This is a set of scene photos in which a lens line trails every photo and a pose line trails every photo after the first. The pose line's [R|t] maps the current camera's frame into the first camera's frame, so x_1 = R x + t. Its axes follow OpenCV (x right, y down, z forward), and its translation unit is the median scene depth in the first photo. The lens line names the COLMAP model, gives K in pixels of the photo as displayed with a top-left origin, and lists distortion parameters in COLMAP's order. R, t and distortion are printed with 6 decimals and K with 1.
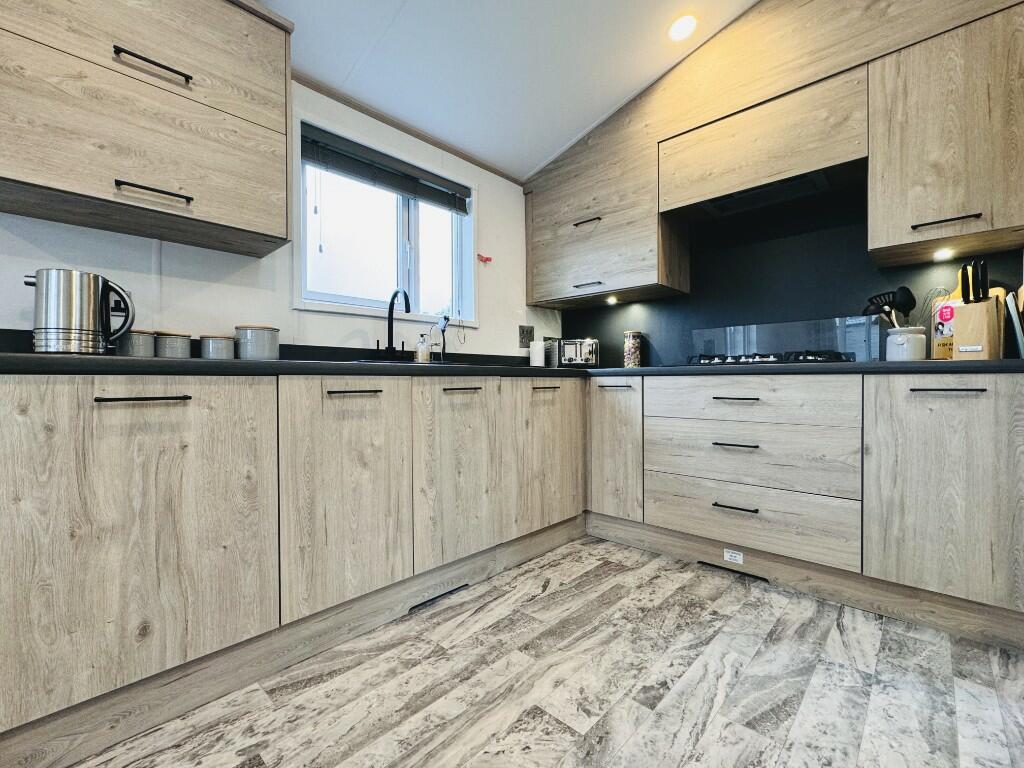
lens RADIAL K [[445.2, 0, 511.8], [0, 445.2, 381.9], [0, 0, 1]] dist [0.001449, 0.000937]
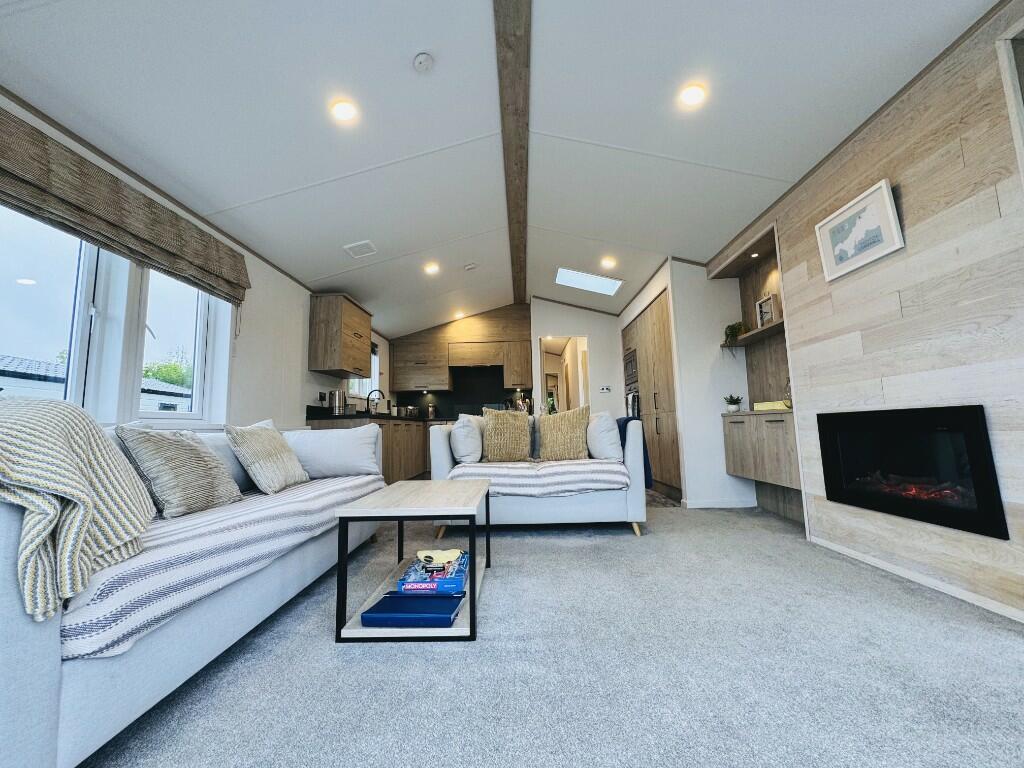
lens RADIAL K [[404.9, 0, 511.0], [0, 404.9, 383.1], [0, 0, 1]] dist [-0.003994, 0.000553]
pose [[0.743008, 0.056192, 0.666920, -1.271463], [0.025081, 0.993431, -0.111646, 0.049024], [-0.668813, 0.099681, 0.736718, -1.382117]]
